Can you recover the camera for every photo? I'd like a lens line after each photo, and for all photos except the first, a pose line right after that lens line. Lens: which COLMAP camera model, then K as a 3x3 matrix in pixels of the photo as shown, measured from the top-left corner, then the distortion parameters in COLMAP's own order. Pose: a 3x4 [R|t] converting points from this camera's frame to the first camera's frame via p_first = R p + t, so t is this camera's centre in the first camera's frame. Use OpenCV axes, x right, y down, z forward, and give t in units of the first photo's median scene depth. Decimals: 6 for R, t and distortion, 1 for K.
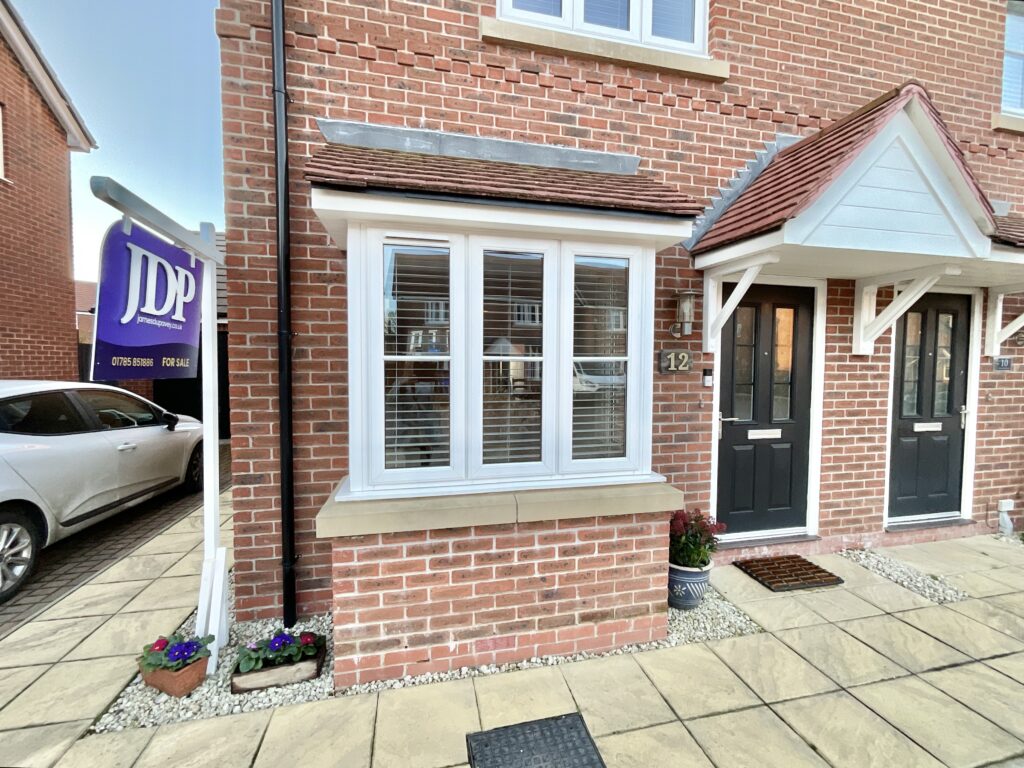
lens RADIAL K [[424.4, 0, 512.0], [0, 424.4, 384.0], [0, 0, 1]] dist [-0.000757, -0.000002]
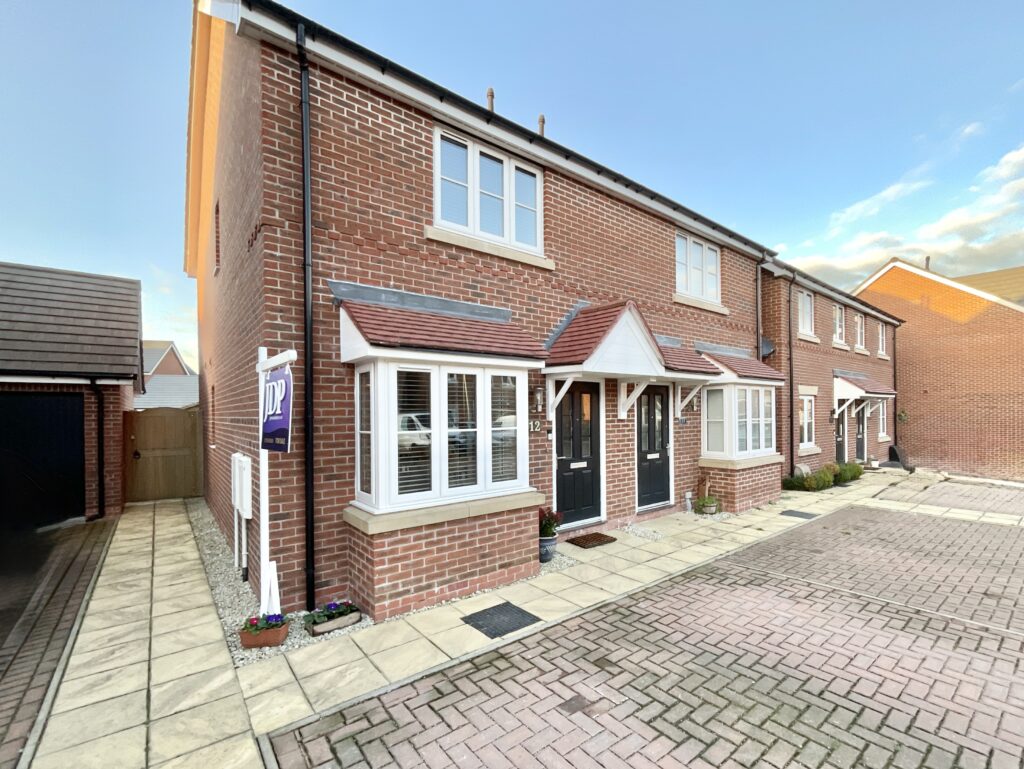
lens RADIAL K [[461.3, 0, 550.8], [0, 461.3, 414.9], [0, 0, 1]] dist [0.000851, -0.000045]
pose [[0.884176, -0.014986, 0.466913, -0.484758], [0.034591, 0.998842, -0.033444, -0.037210], [-0.465871, 0.045721, 0.883671, -0.790302]]
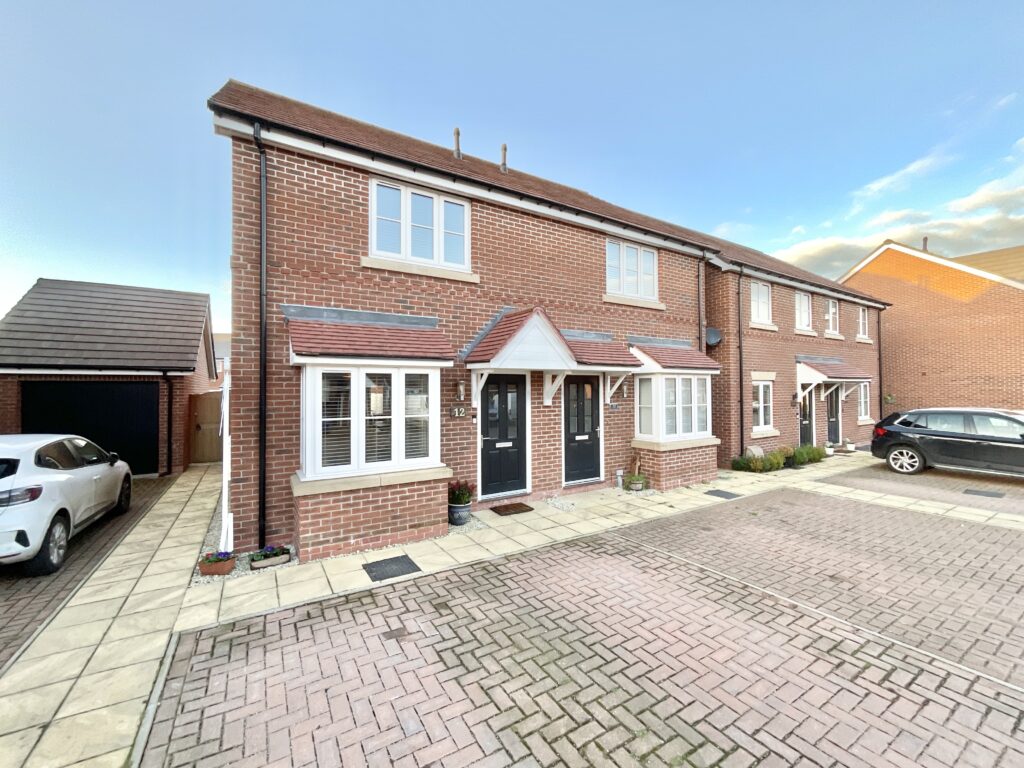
lens RADIAL K [[418.7, 0, 512.0], [0, 418.7, 384.0], [0, 0, 1]] dist [-0.000404, 0.000632]
pose [[0.946802, -0.005494, 0.321769, -0.035436], [0.024788, 0.998129, -0.055896, -0.078475], [-0.320860, 0.060899, 0.945167, -1.189902]]
